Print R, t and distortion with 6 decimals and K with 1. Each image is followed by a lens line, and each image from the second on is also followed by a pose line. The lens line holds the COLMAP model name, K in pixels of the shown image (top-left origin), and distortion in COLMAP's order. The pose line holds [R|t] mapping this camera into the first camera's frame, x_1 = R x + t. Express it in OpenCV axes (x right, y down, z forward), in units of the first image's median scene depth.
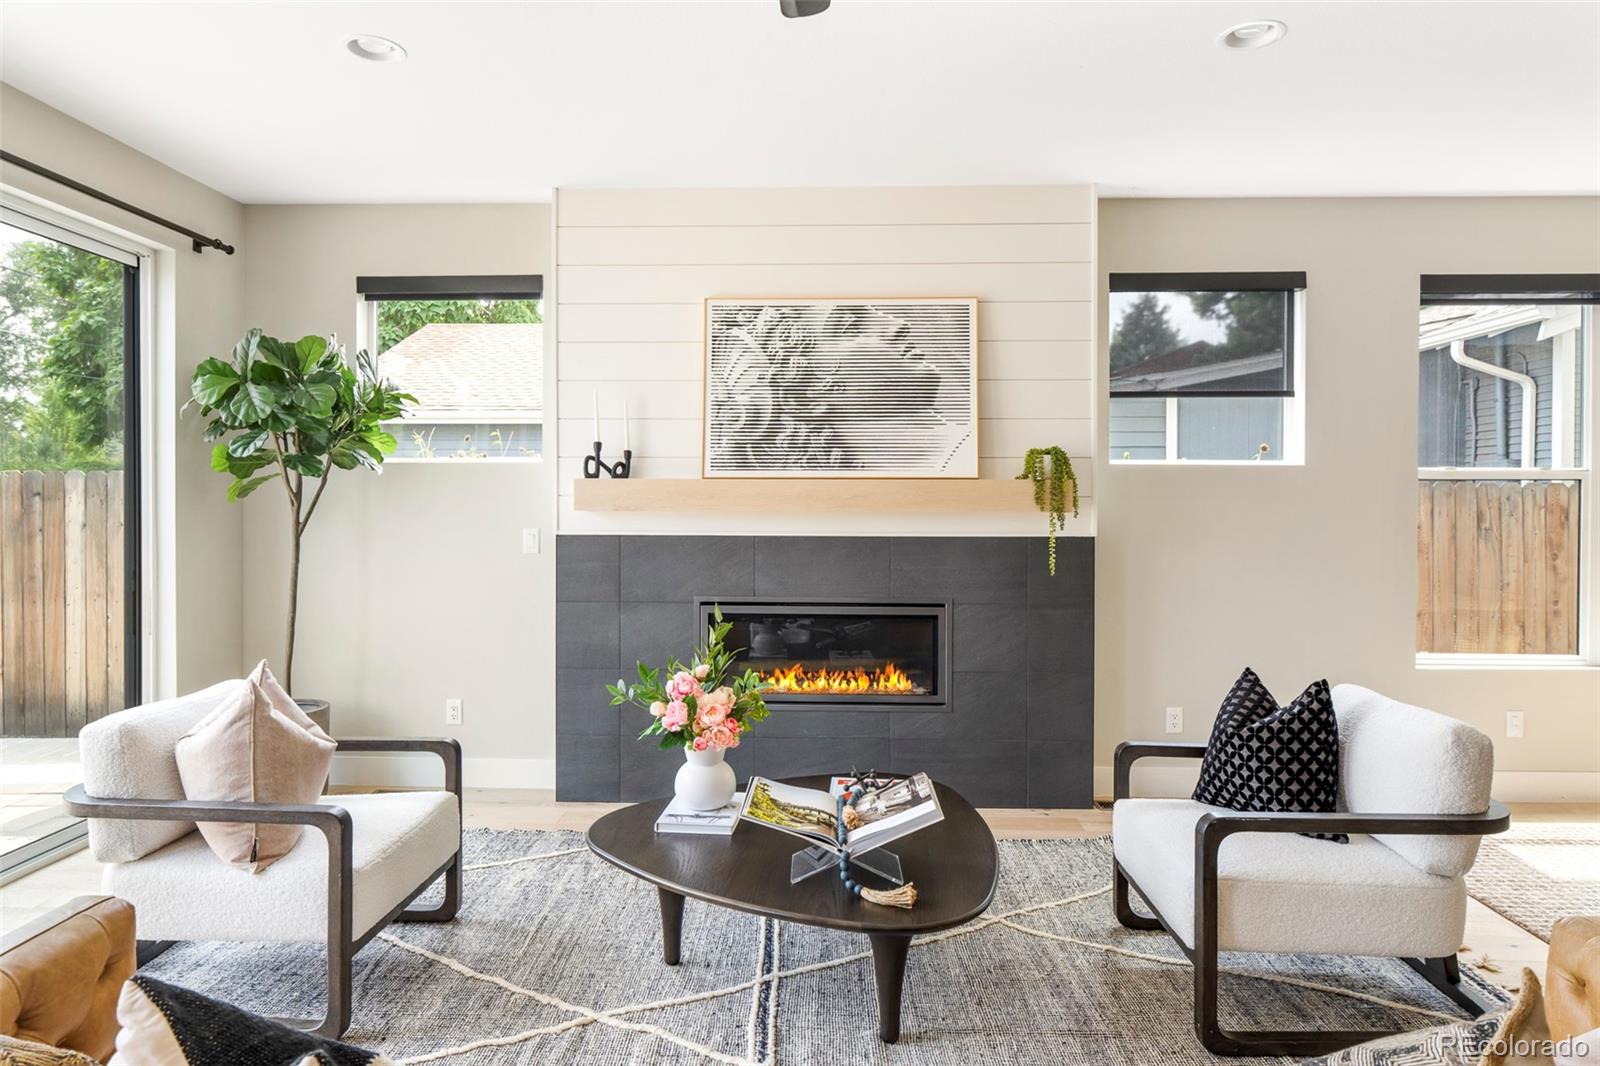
lens RADIAL K [[956.4, 0, 800.0], [0, 956.4, 533.0], [0, 0, 1]] dist [-0.004549, -0.000288]
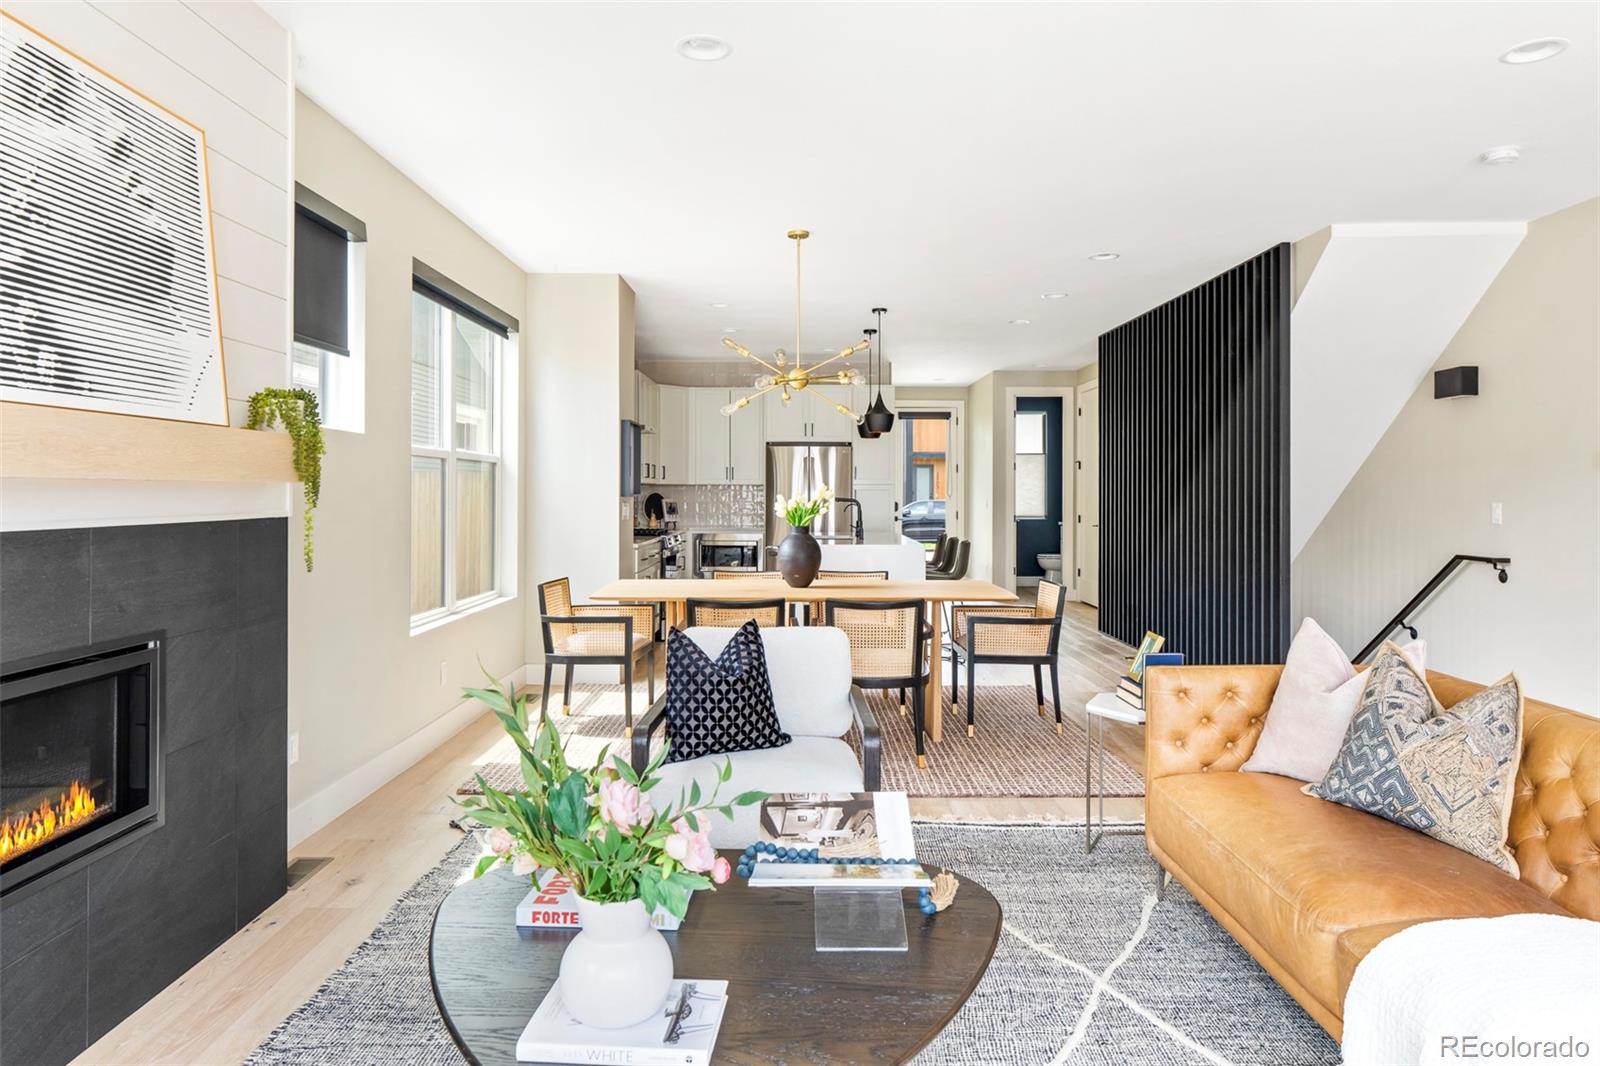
lens RADIAL K [[991.9, 0, 771.9], [0, 991.9, 506.5], [0, 0, 1]] dist [-0.036063, 0.001773]
pose [[0.010016, -0.014571, 0.999844, -0.437692], [0.020765, 0.999681, 0.014361, -0.008200], [-0.999734, 0.020618, 0.010316, 0.633311]]
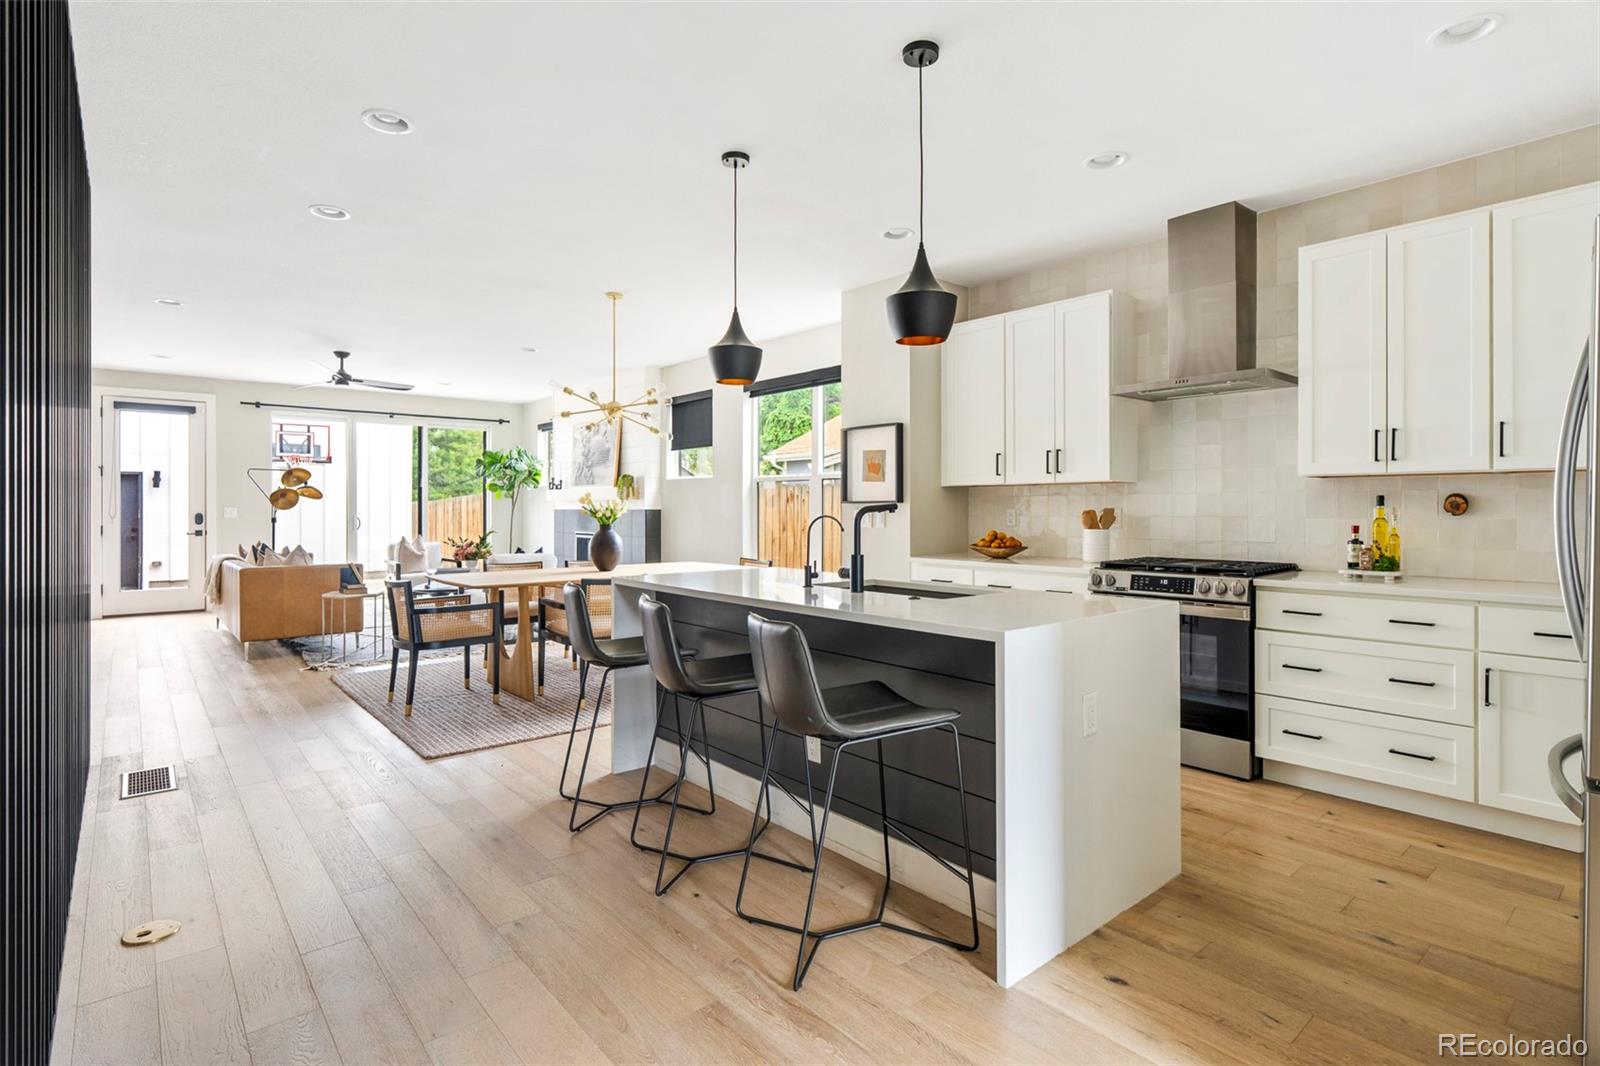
lens RADIAL K [[796.1, 0, 796.9], [0, 796.1, 506.9], [0, 0, 1]] dist [-0.001595, 0.000300]
pose [[0.656462, -0.001273, -0.754358, 2.124598], [-0.014028, 0.999805, -0.013895, 0.020033], [0.754229, 0.019704, 0.656316, -0.047311]]
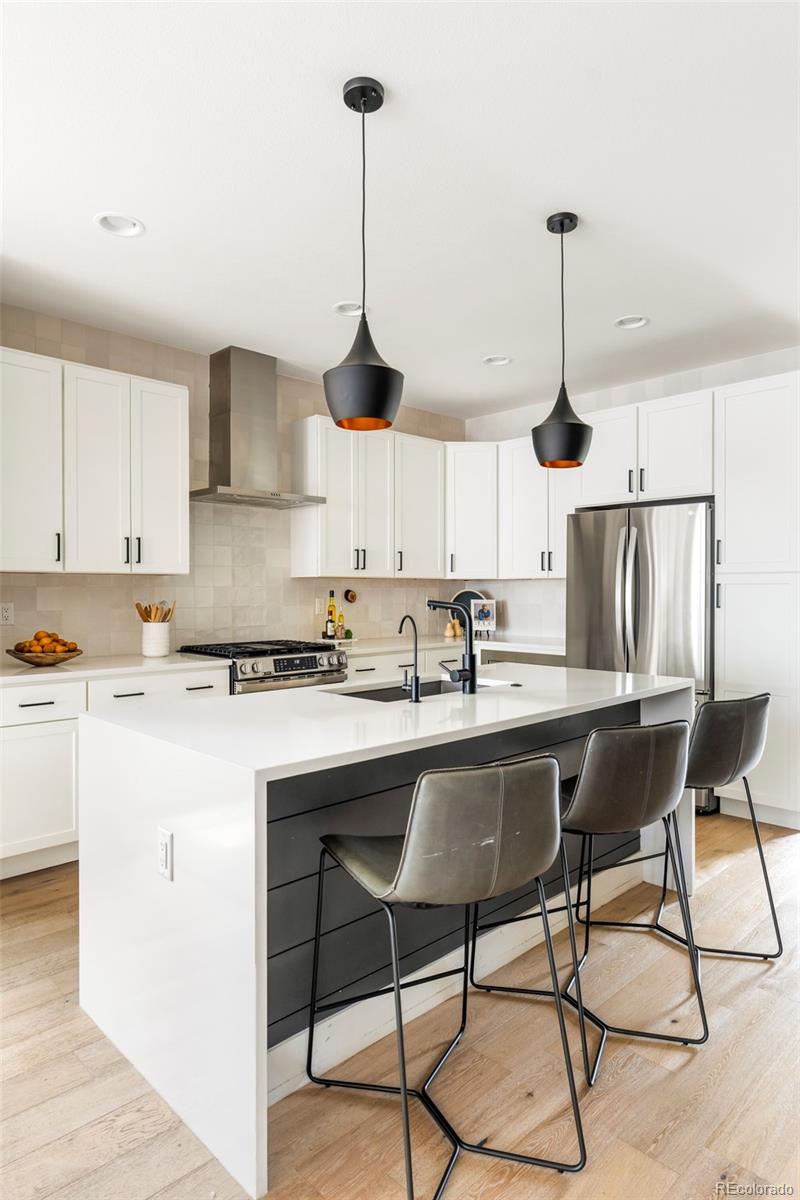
lens RADIAL K [[717.3, 0, 400.0], [0, 717.3, 600.0], [0, 0, 1]] dist [-0.004549, -0.000288]
pose [[0.693067, -0.010164, 0.720801, 1.095485], [0.019745, 0.999793, -0.004888, 0.010520], [-0.720602, 0.017620, 0.693125, 0.088282]]
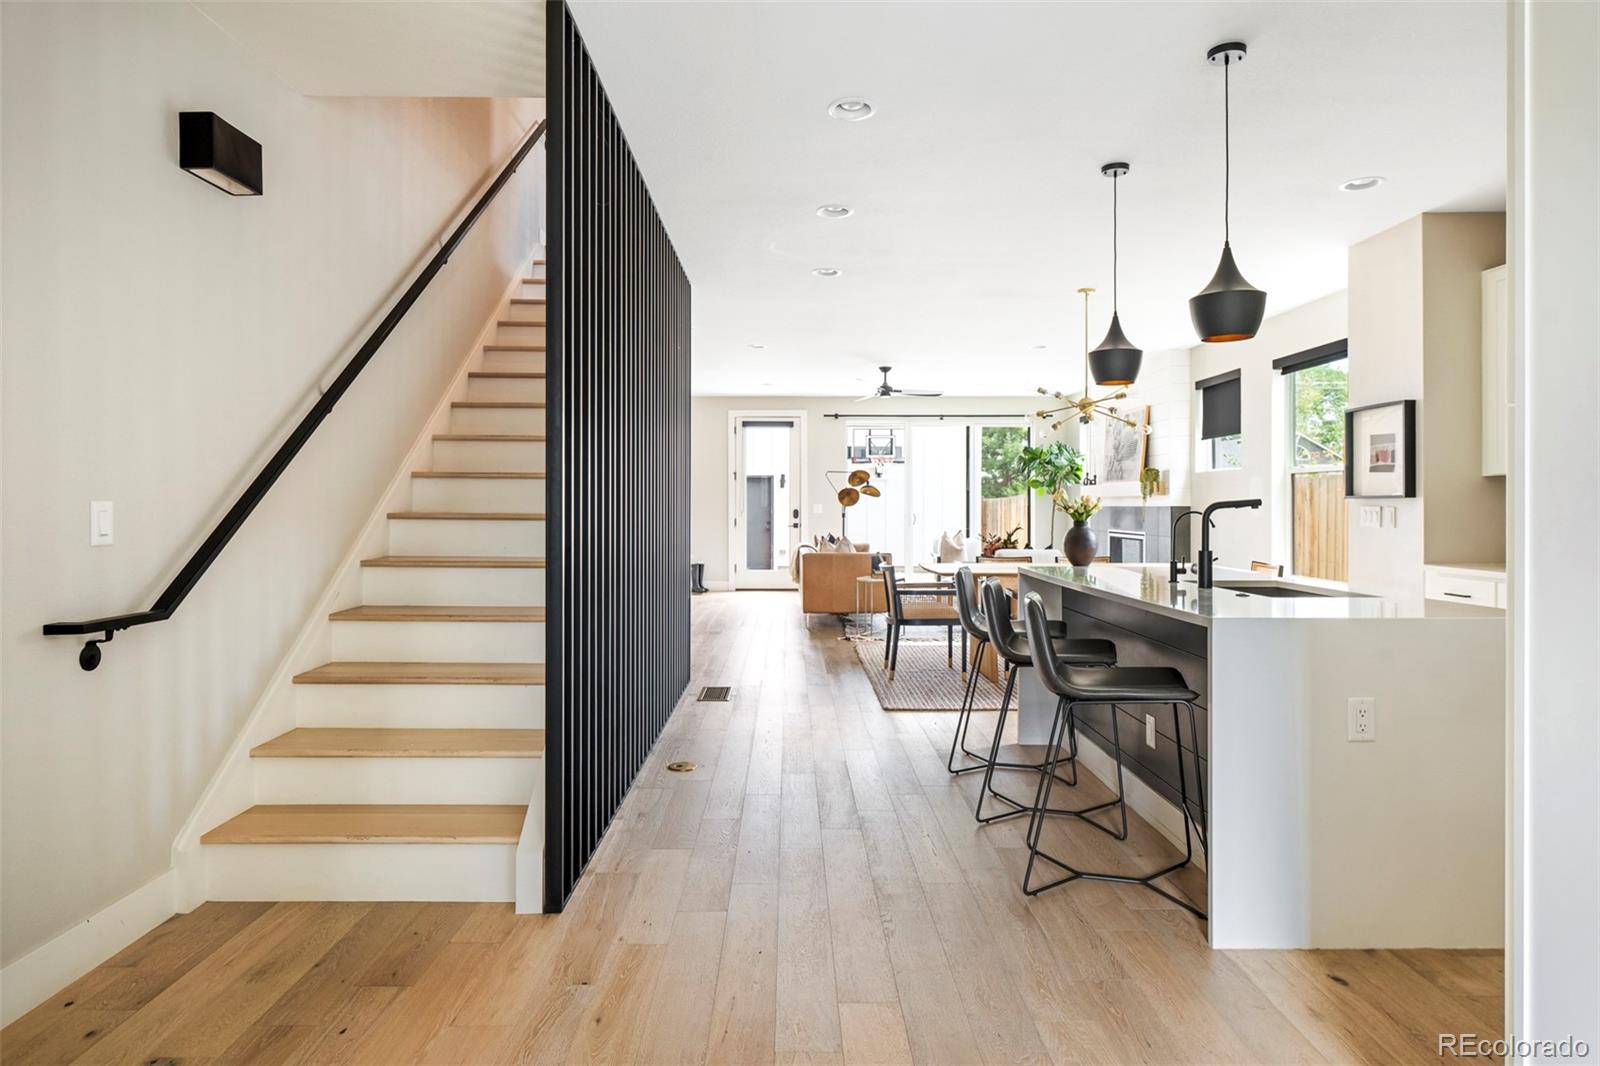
lens RADIAL K [[914.3, 0, 793.7], [0, 914.3, 498.9], [0, 0, 1]] dist [0.000982, 0.000959]
pose [[0.020017, -0.006967, -0.999775, 2.441807], [-0.019184, 0.999789, -0.007351, 0.019016], [0.999616, 0.019327, 0.019880, 0.080824]]
